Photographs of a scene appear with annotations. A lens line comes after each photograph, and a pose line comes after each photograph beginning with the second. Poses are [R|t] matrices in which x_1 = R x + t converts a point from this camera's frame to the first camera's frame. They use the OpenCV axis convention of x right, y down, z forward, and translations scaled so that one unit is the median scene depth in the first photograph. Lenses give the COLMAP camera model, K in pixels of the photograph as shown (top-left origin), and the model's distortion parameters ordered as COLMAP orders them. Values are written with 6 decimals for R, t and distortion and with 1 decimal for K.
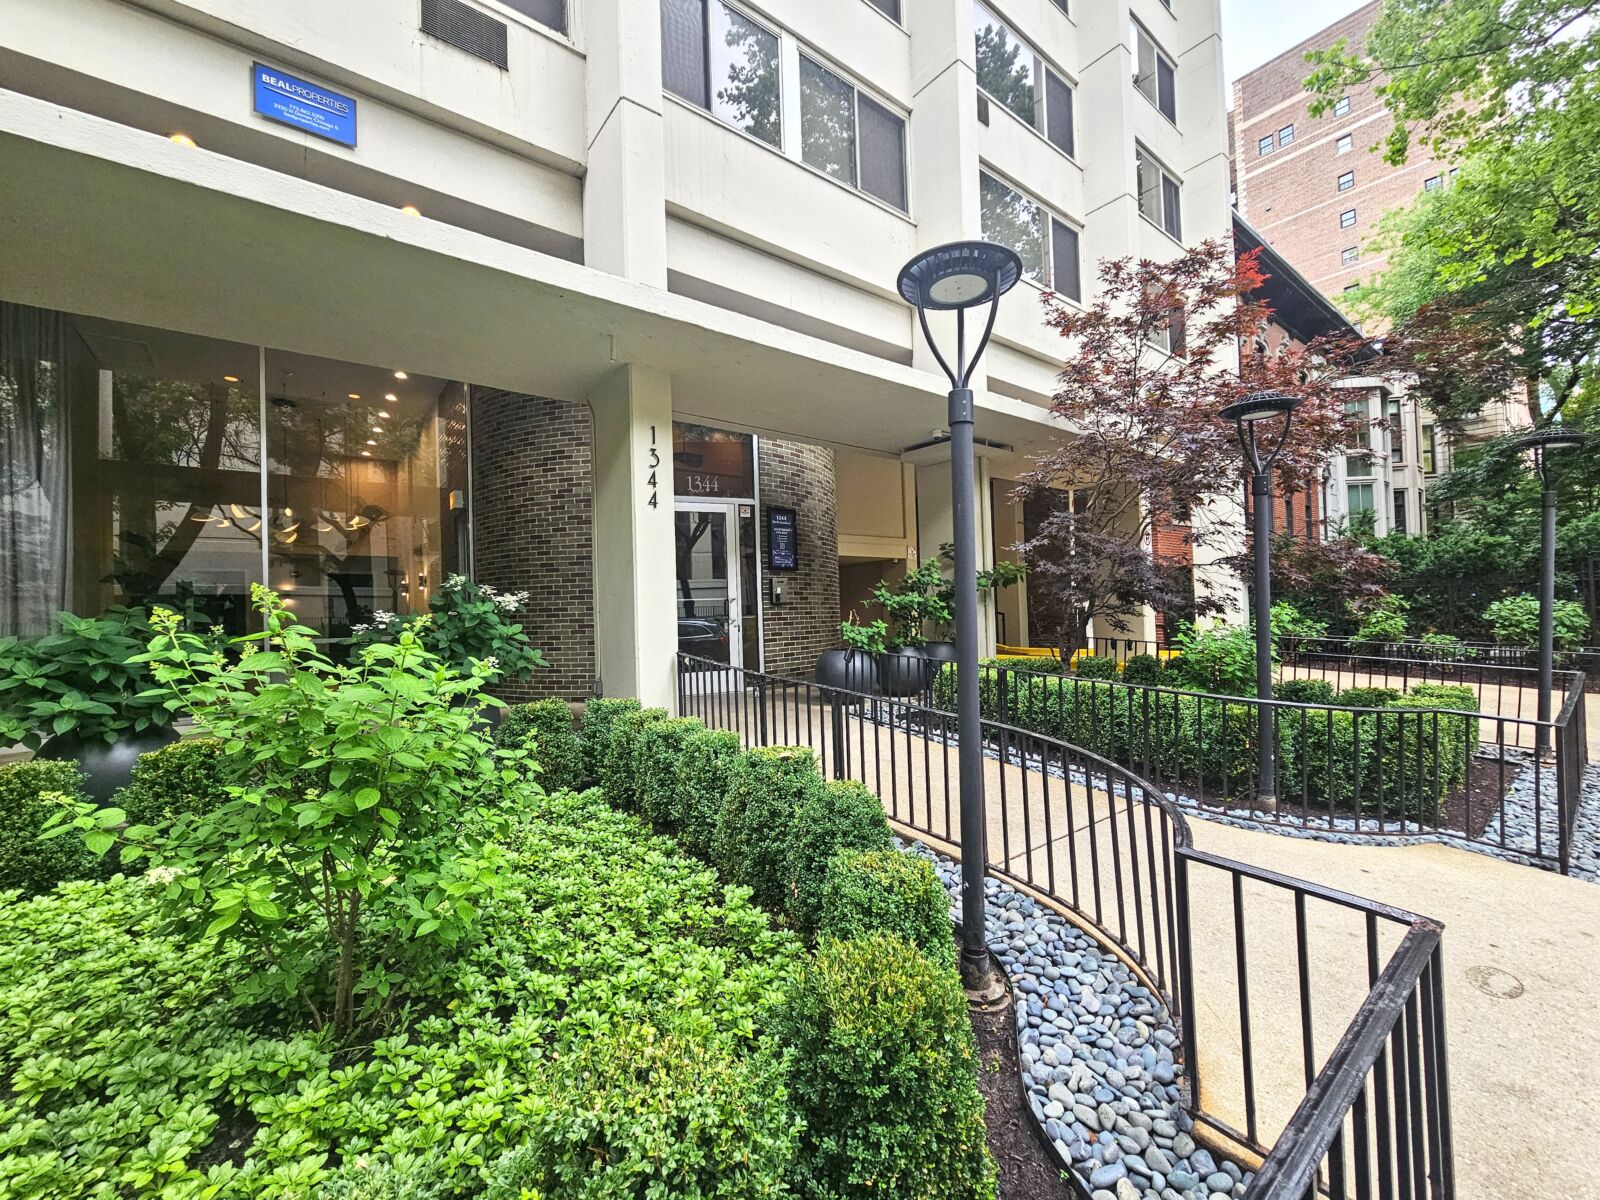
lens RADIAL K [[656.9, 0, 804.7], [0, 656.9, 601.3], [0, 0, 1]] dist [-0.000724, -0.000324]
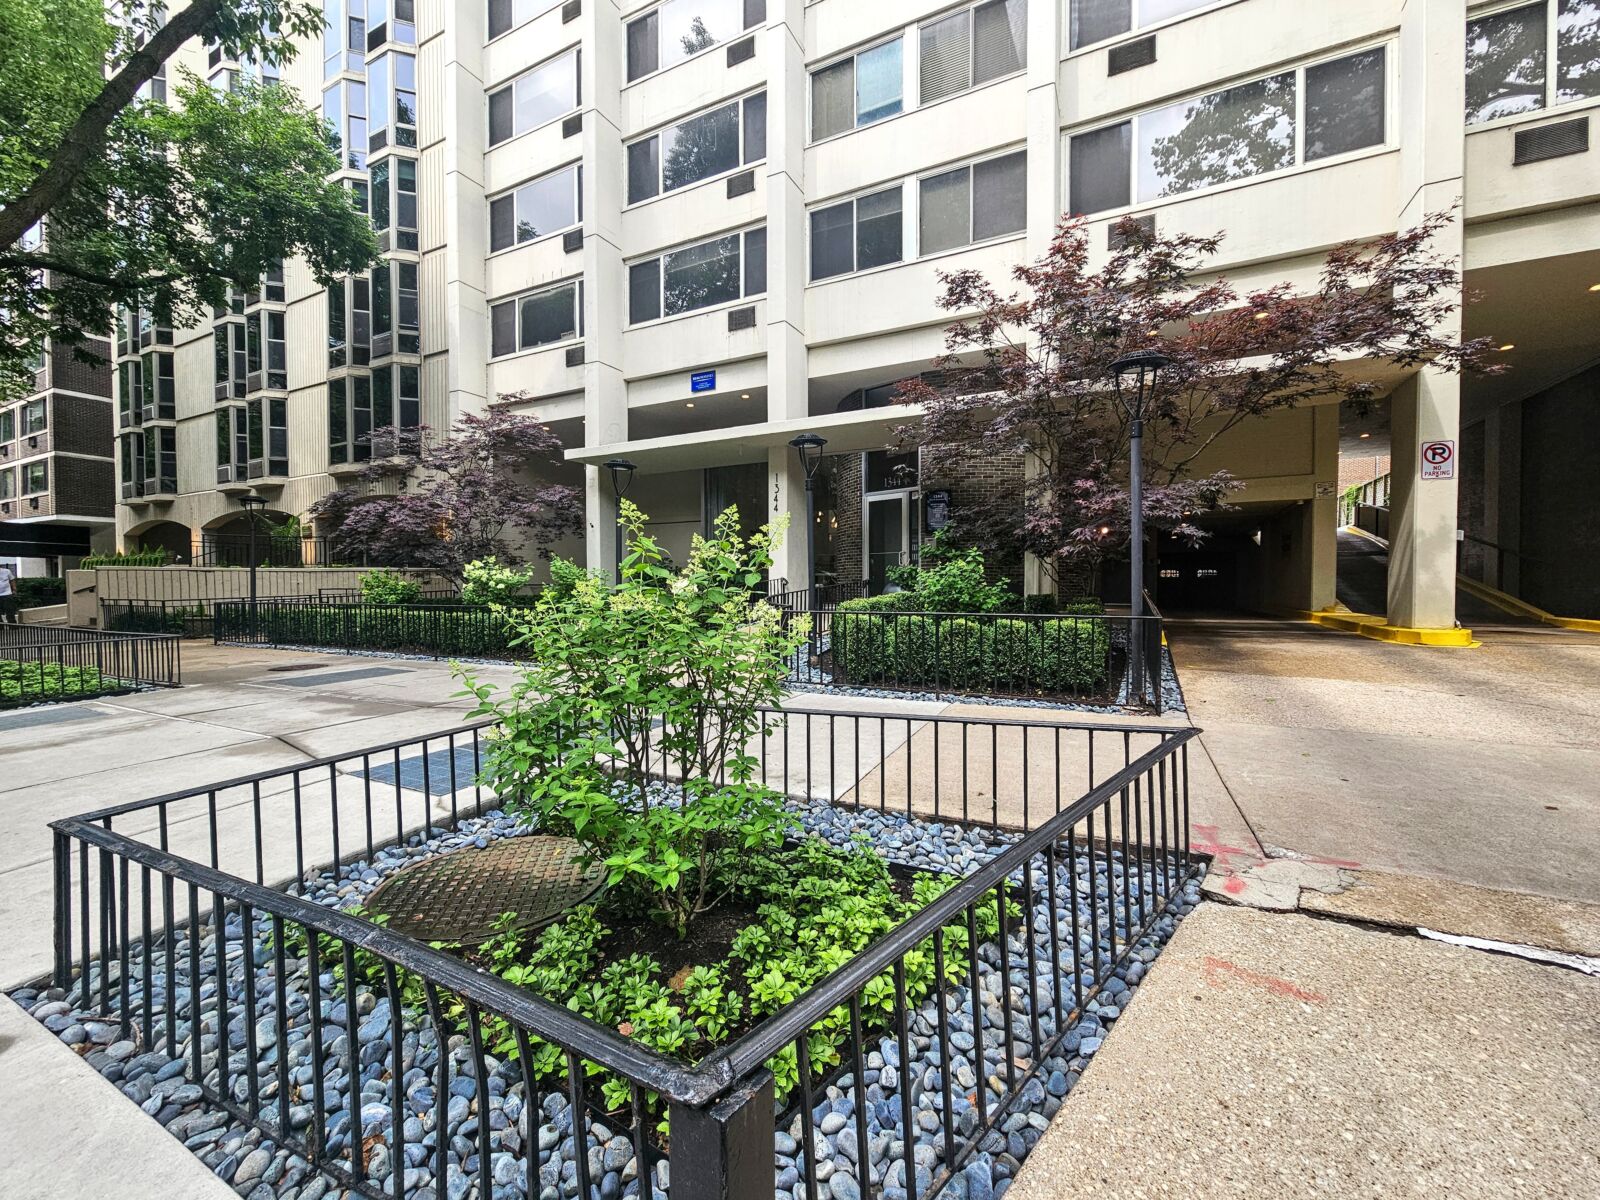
lens RADIAL K [[656.9, 0, 804.7], [0, 656.9, 601.3], [0, 0, 1]] dist [-0.000724, -0.000324]
pose [[0.402371, 0.055925, -0.913767, 1.028585], [0.008689, 0.997854, 0.064898, 0.008769], [0.915435, -0.034053, 0.401022, 0.110056]]
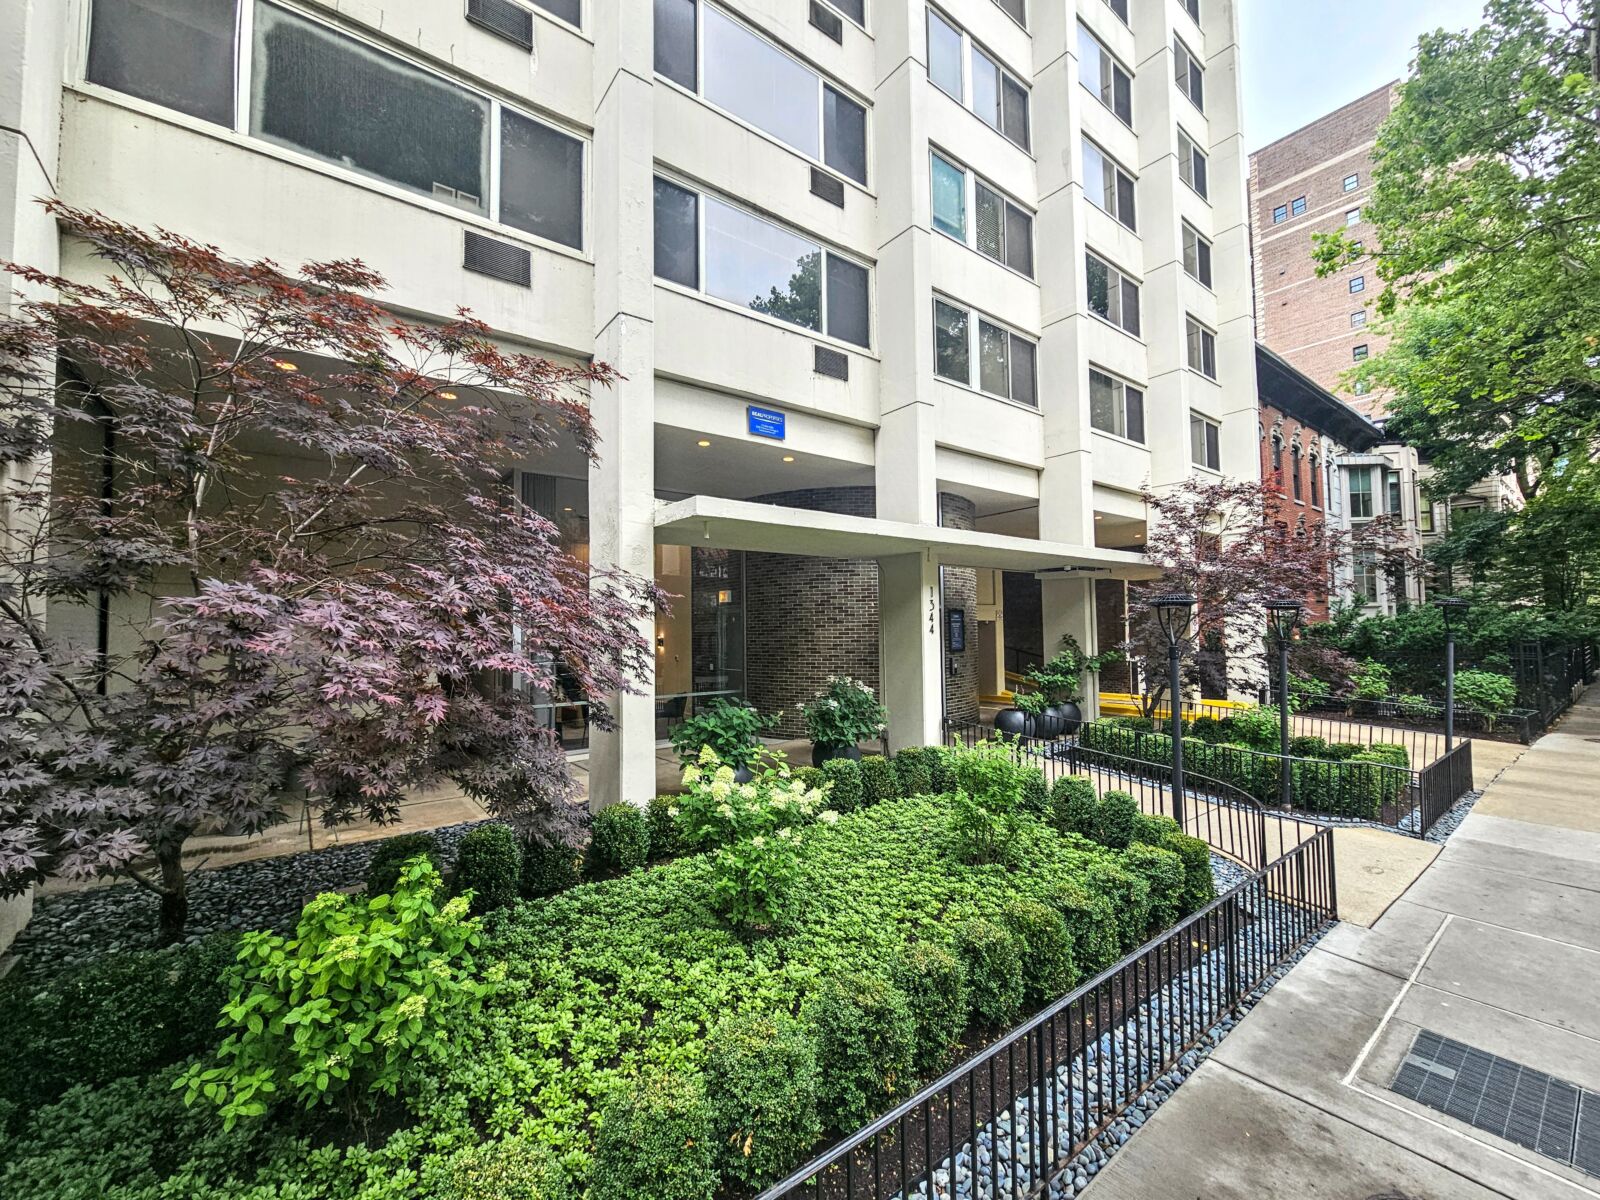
lens RADIAL K [[656.9, 0, 804.7], [0, 656.9, 601.3], [0, 0, 1]] dist [-0.000724, -0.000324]
pose [[0.999758, 0.017395, -0.013468, -0.306688], [-0.017719, 0.999547, -0.024321, -0.101046], [0.013039, 0.024553, 0.999613, -0.424679]]
